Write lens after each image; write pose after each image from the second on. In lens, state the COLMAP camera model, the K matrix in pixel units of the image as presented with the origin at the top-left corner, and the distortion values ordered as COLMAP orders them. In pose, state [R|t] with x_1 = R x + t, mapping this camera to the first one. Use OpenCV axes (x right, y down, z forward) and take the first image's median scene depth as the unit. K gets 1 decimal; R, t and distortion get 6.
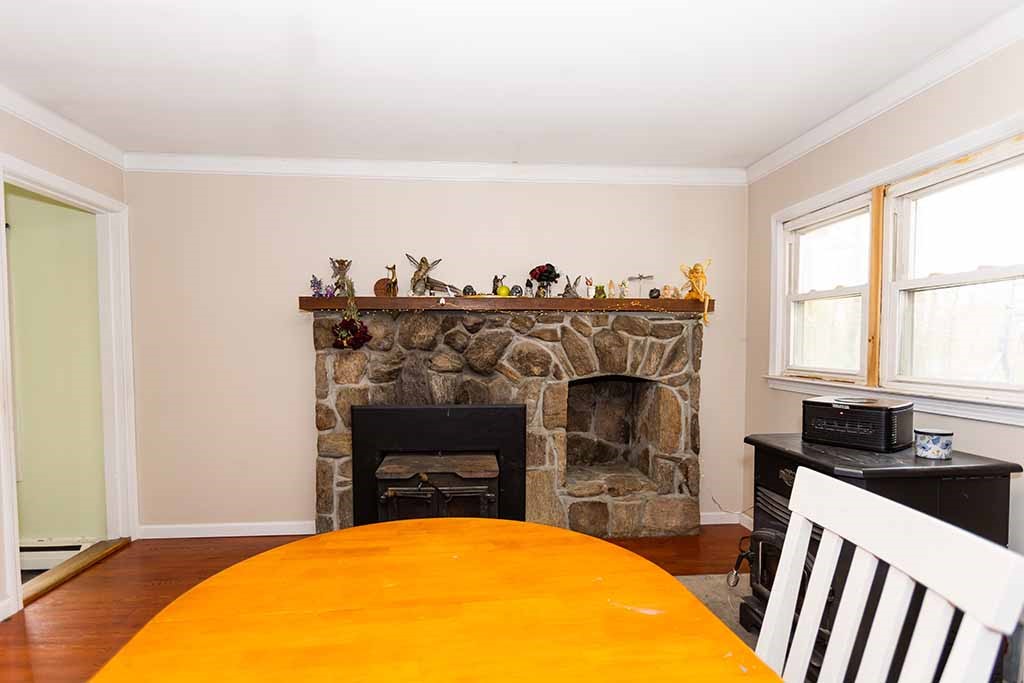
lens RADIAL K [[513.2, 0, 503.0], [0, 513.2, 369.7], [0, 0, 1]] dist [-0.006238, 0.001102]
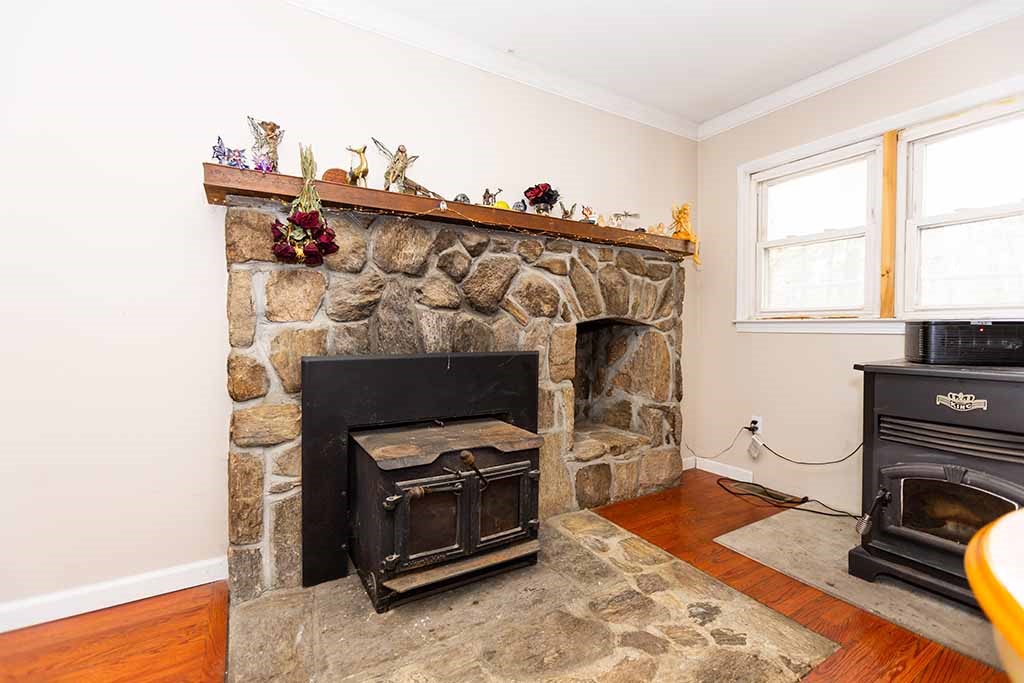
lens RADIAL K [[455.9, 0, 520.0], [0, 455.9, 338.3], [0, 0, 1]] dist [-0.009867, 0.004839]
pose [[0.891963, -0.006703, 0.452059, -0.298188], [0.019563, 0.999526, -0.023780, 0.063413], [-0.451685, 0.030055, 0.891671, 0.385355]]
